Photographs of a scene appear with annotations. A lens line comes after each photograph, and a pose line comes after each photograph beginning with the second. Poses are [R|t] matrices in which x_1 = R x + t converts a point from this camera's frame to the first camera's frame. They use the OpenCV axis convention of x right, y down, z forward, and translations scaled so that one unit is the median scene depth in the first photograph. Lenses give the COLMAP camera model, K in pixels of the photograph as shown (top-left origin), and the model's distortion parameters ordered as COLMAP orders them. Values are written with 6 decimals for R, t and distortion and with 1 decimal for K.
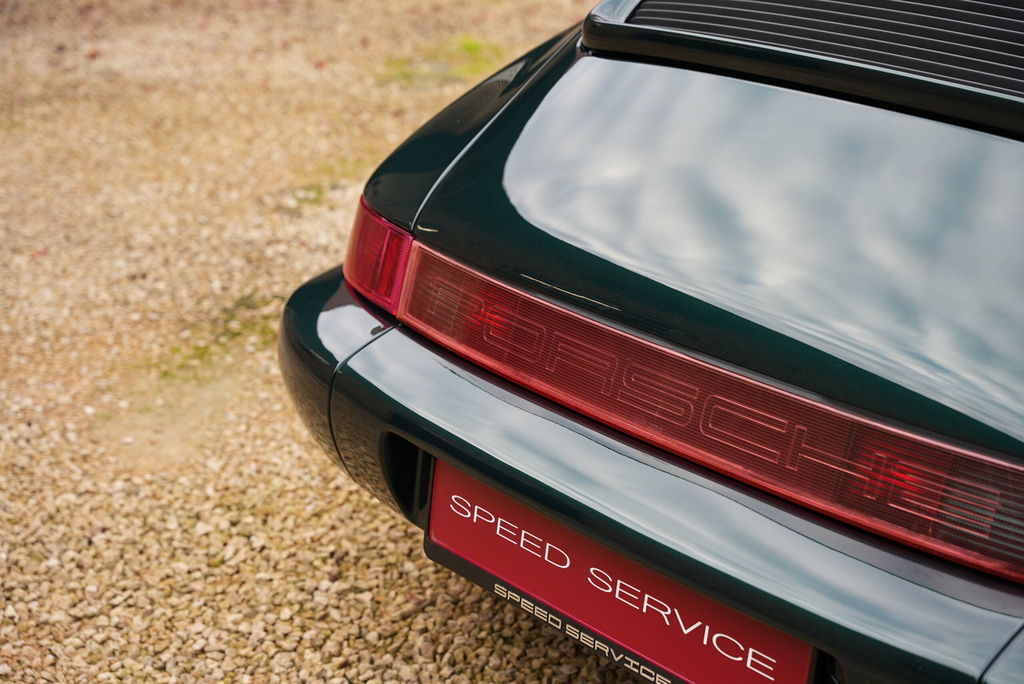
lens RADIAL K [[1767.3, 0, 510.8], [0, 1767.3, 342.1], [0, 0, 1]] dist [-0.014152, 0.000000]
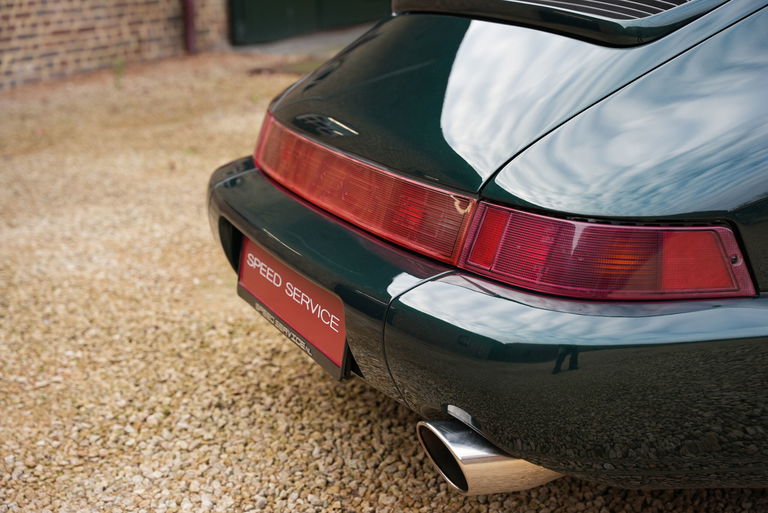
lens RADIAL K [[1325.5, 0, 385.8], [0, 1325.5, 257.5], [0, 0, 1]] dist [-0.014152, 0.000000]
pose [[0.946849, 0.086864, -0.309728, 0.291763], [-0.128153, 0.985003, -0.115521, 0.133102], [0.295048, 0.149073, 0.943782, -0.087628]]
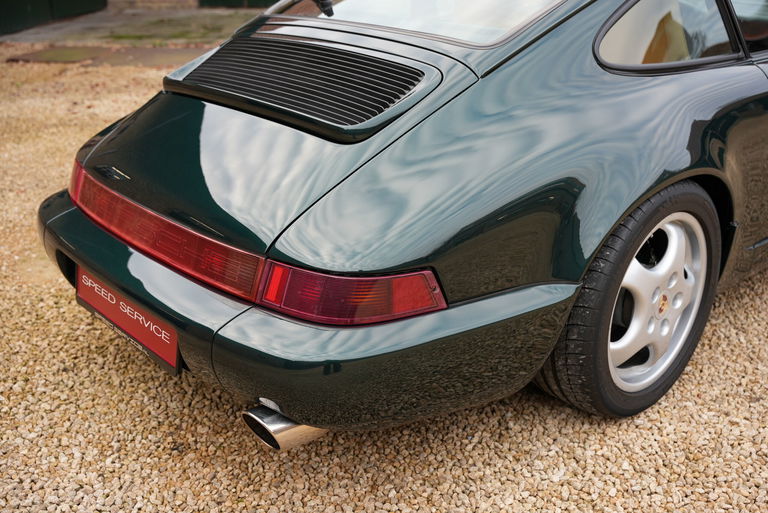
lens RADIAL K [[880.8, 0, 384.7], [0, 880.8, 258.5], [0, 0, 1]] dist [0.020832, 0.000000]
pose [[0.999872, 0.014120, -0.007525, 0.232218], [-0.014168, 0.999879, -0.006369, 0.039854], [0.007434, 0.006475, 0.999951, -0.111734]]
